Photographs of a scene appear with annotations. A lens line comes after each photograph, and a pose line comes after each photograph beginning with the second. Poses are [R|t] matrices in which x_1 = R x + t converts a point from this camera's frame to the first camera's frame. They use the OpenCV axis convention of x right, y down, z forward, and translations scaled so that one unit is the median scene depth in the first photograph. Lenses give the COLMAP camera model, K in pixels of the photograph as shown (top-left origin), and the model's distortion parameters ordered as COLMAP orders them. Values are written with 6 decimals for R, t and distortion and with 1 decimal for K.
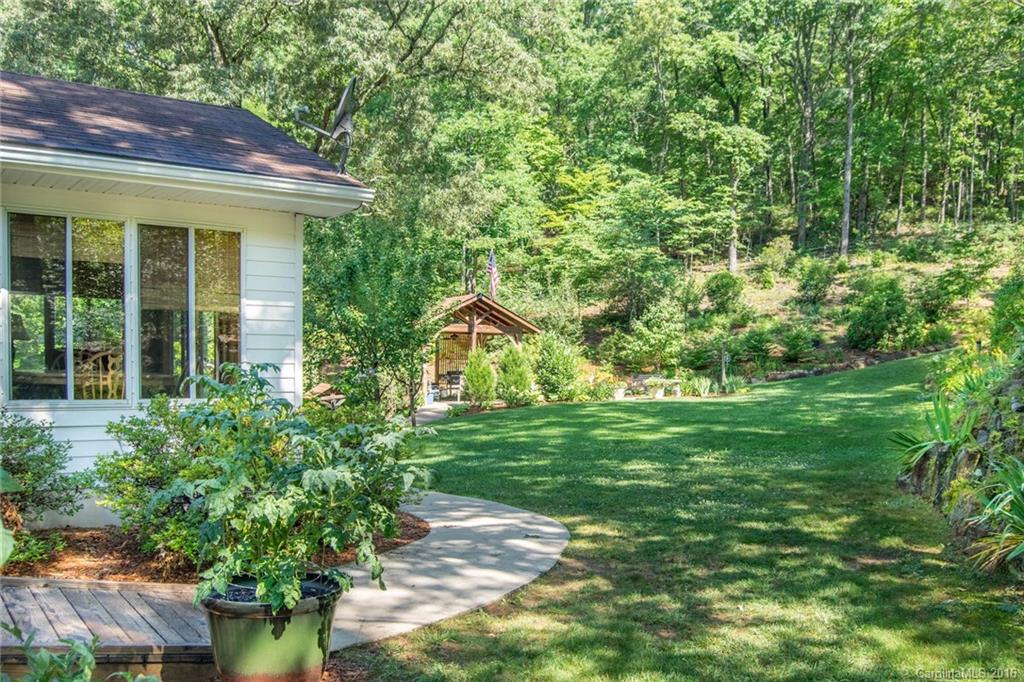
lens RADIAL K [[937.9, 0, 512.4], [0, 937.9, 418.8], [0, 0, 1]] dist [-0.048048, -0.001588]
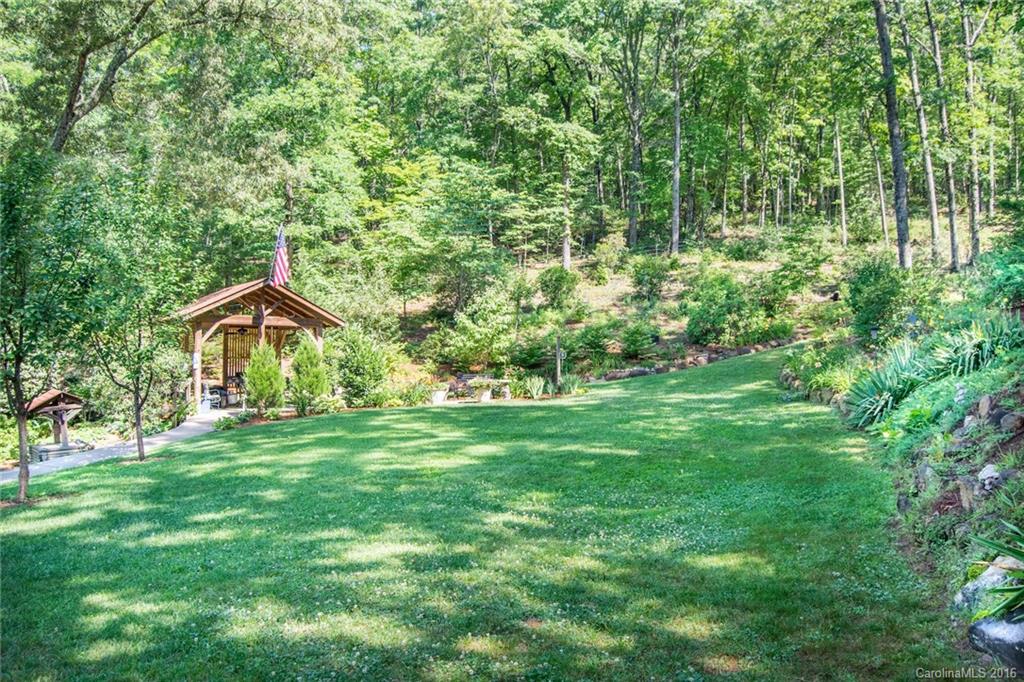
lens RADIAL K [[761.3, 0, 512.0], [0, 761.3, 341.0], [0, 0, 1]] dist [-0.004618, -0.000299]
pose [[0.987905, -0.002361, 0.155043, 0.056718], [0.016545, 0.995781, -0.090262, -0.010749], [-0.154176, 0.091736, 0.983776, 0.236794]]
